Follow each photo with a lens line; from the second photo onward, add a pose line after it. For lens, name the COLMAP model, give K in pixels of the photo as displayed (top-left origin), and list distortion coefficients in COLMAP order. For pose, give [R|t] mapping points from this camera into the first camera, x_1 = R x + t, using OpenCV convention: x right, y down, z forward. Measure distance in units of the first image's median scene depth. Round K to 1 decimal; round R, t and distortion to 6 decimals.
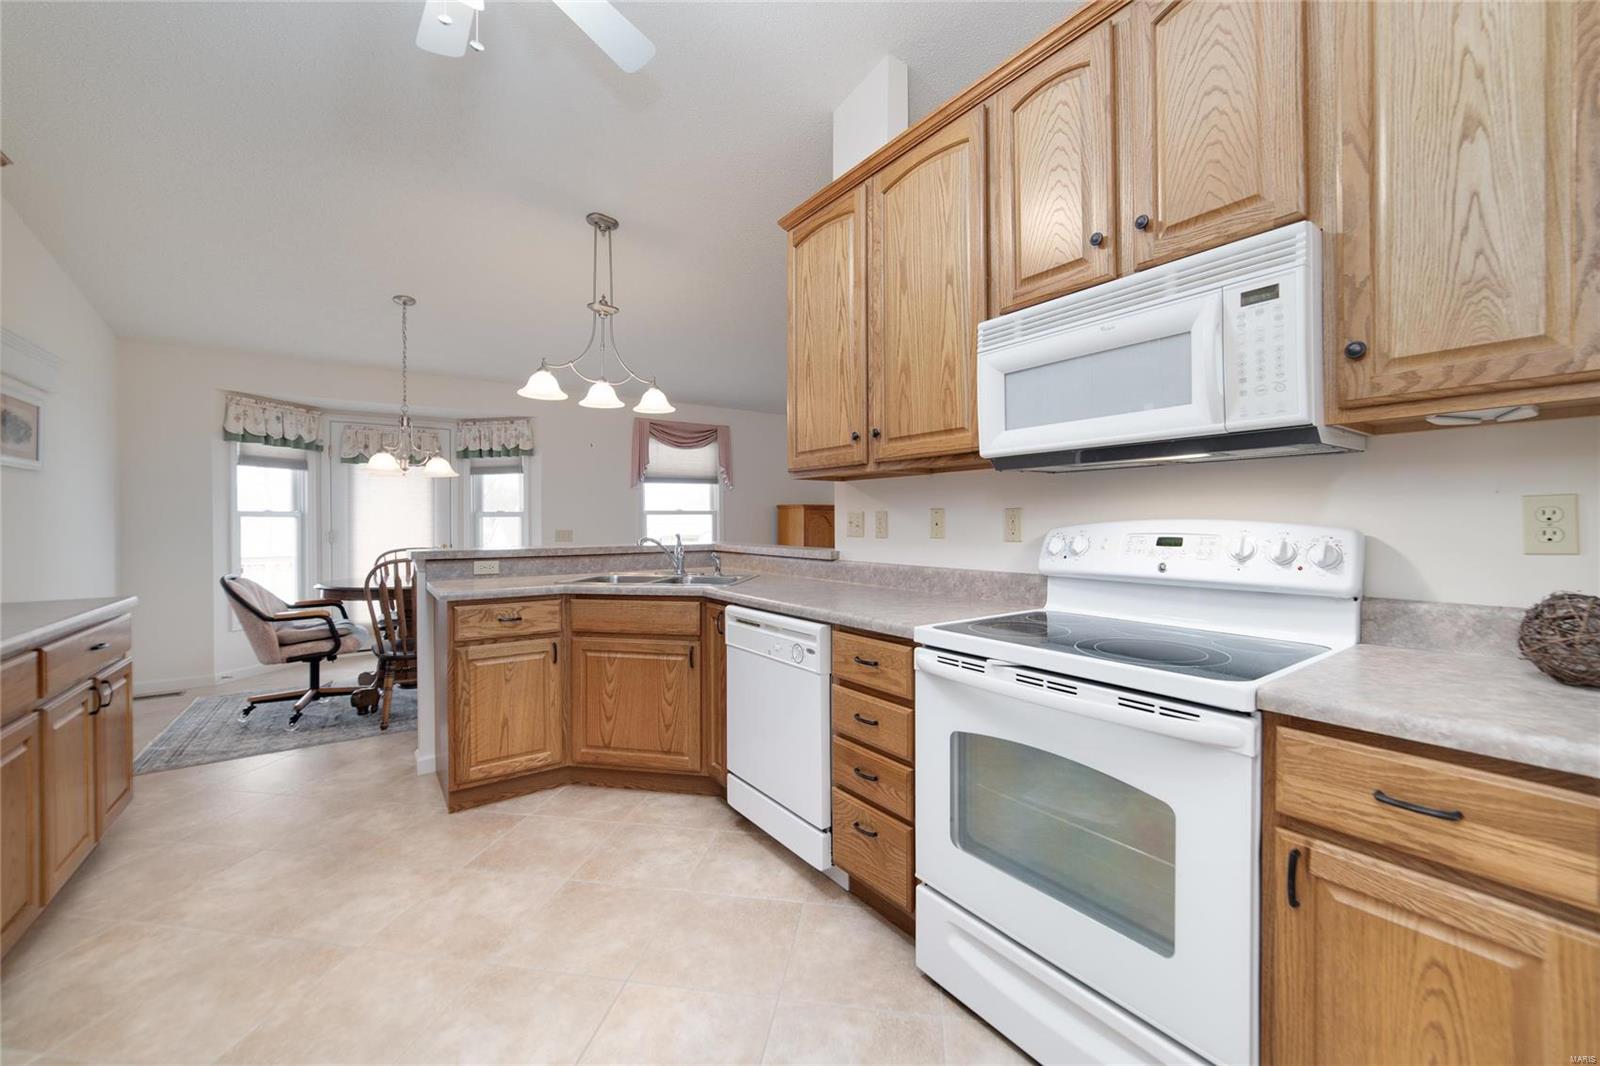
lens RADIAL K [[618.7, 0, 791.9], [0, 618.7, 527.7], [0, 0, 1]] dist [-0.020497, 0.005693]
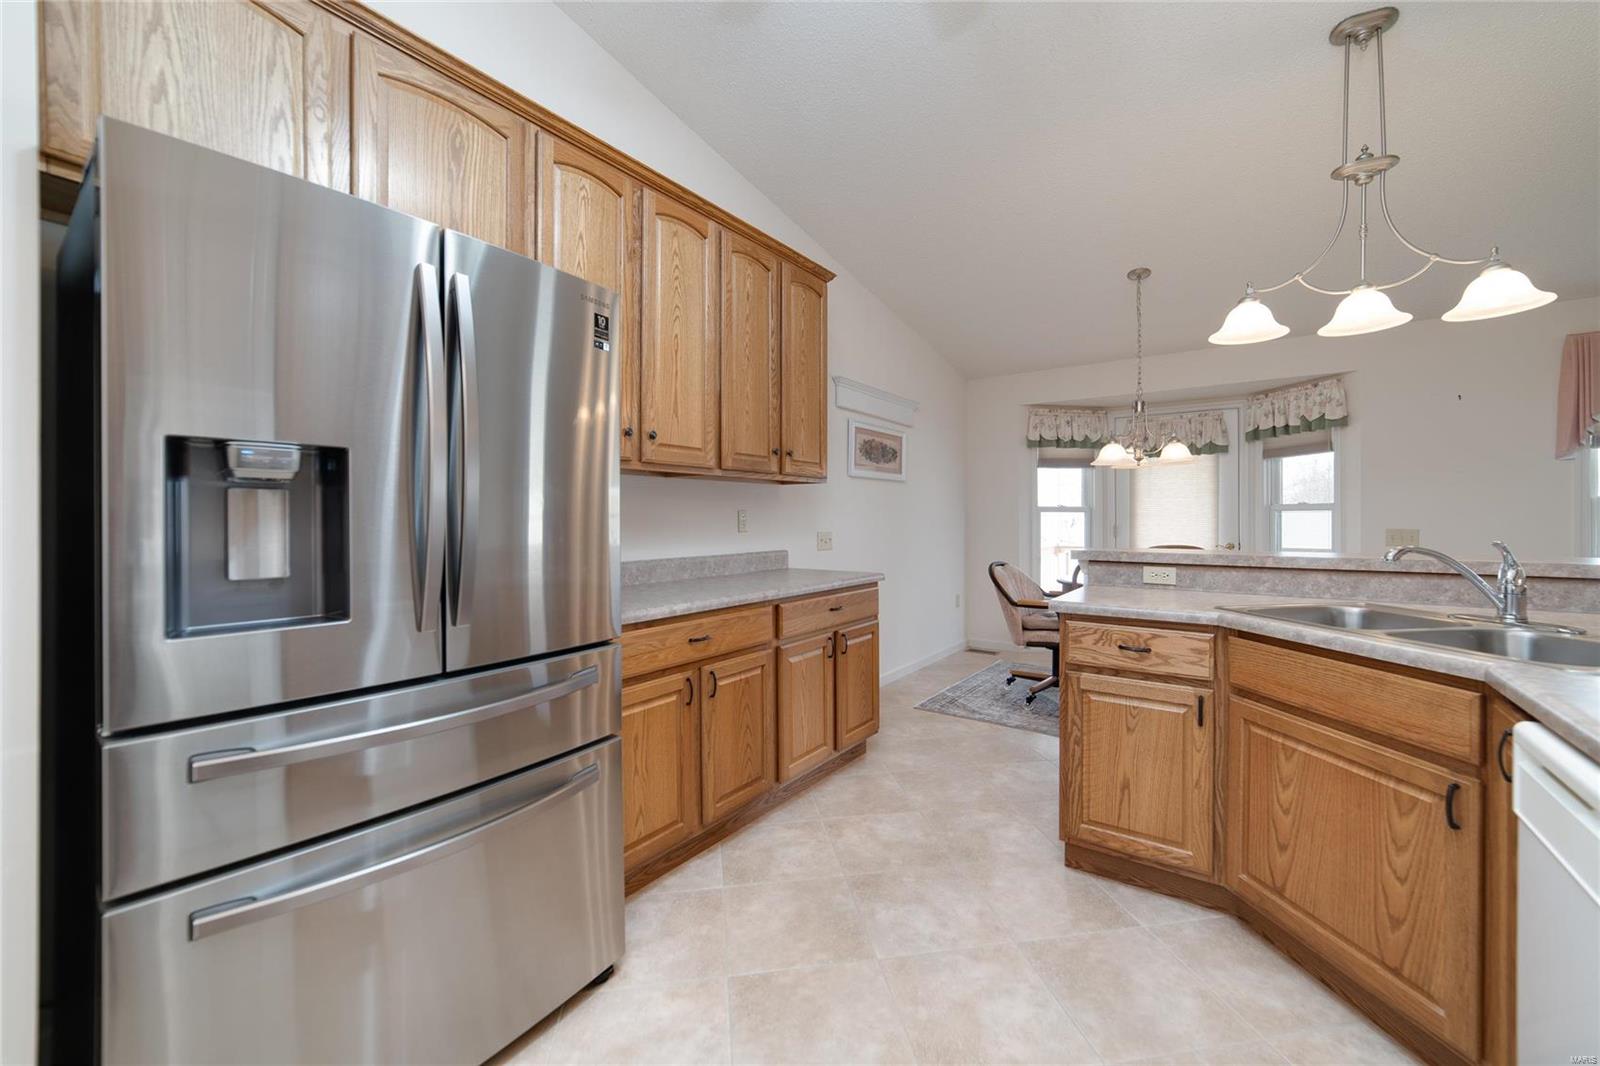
lens RADIAL K [[618.7, 0, 813.6], [0, 618.7, 520.0], [0, 0, 1]] dist [-0.020497, 0.005693]
pose [[0.335117, 0.007032, -0.942150, 0.104437], [-0.010394, 0.999939, 0.003766, -0.004806], [0.942119, 0.008530, 0.335170, 0.367380]]
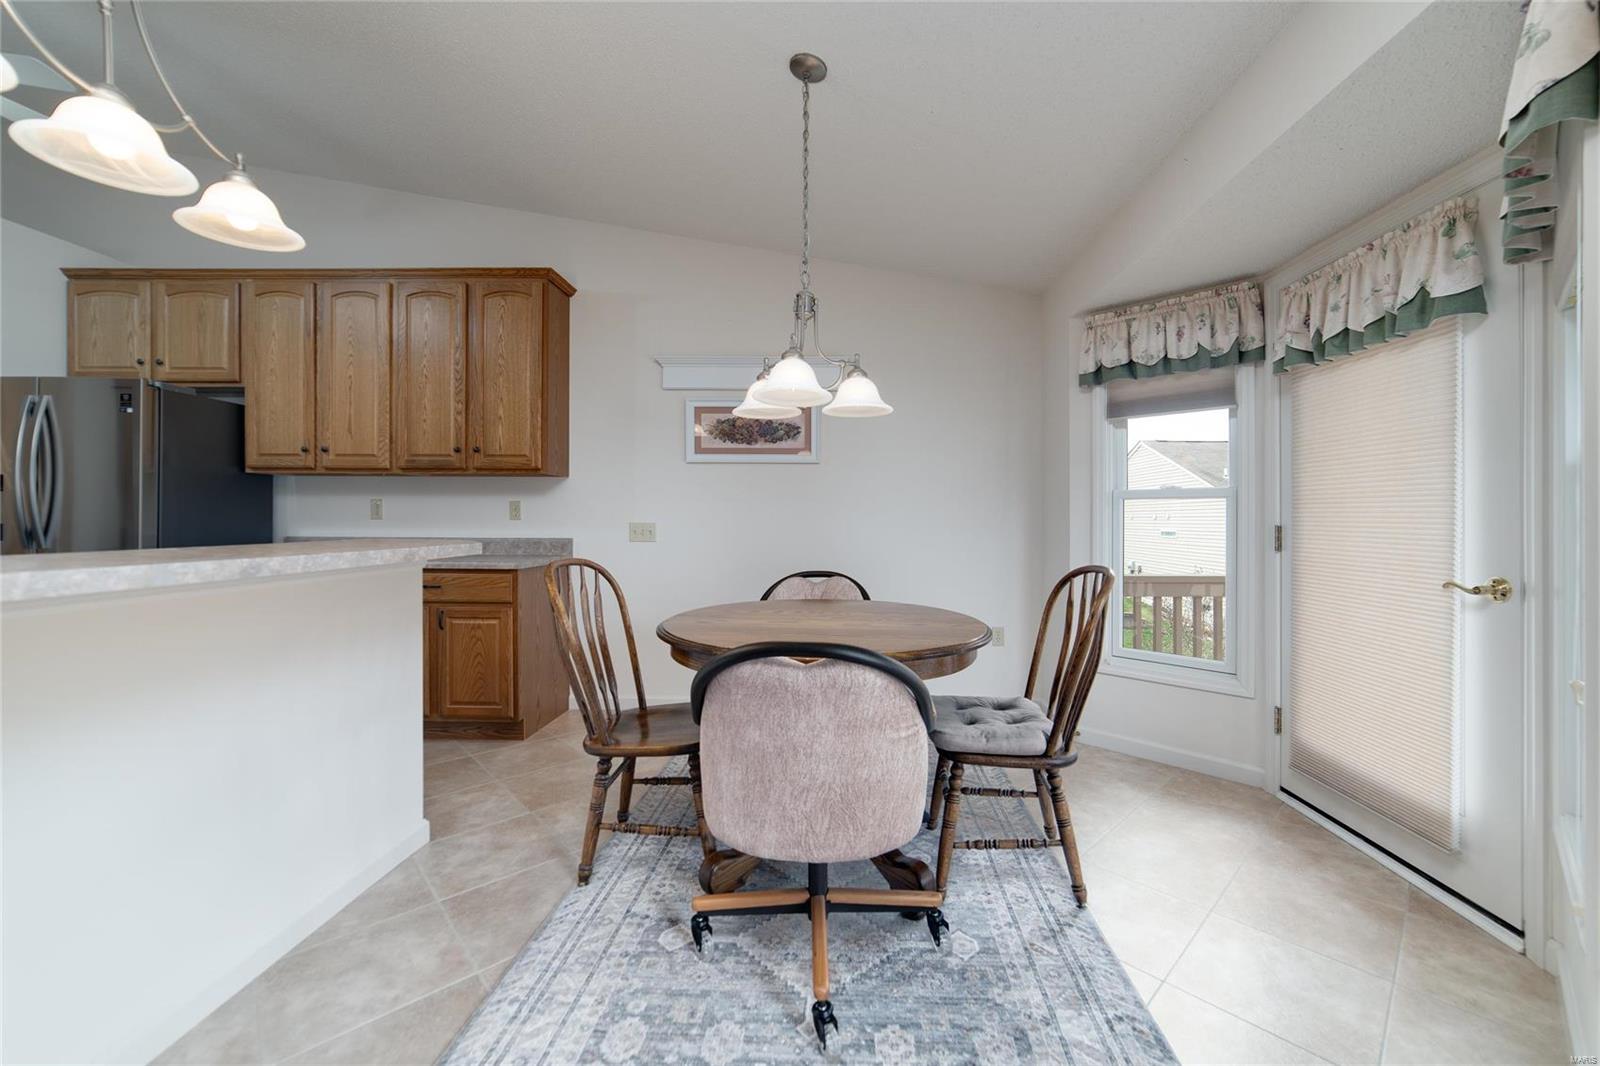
lens RADIAL K [[618.7, 0, 799.5], [0, 618.7, 517.5], [0, 0, 1]] dist [-0.020497, 0.005693]
pose [[-0.578937, -0.003914, -0.815363, -0.324506], [-0.014218, 0.999885, 0.005295, 0.004158], [0.815248, 0.014658, -0.578926, 1.992383]]
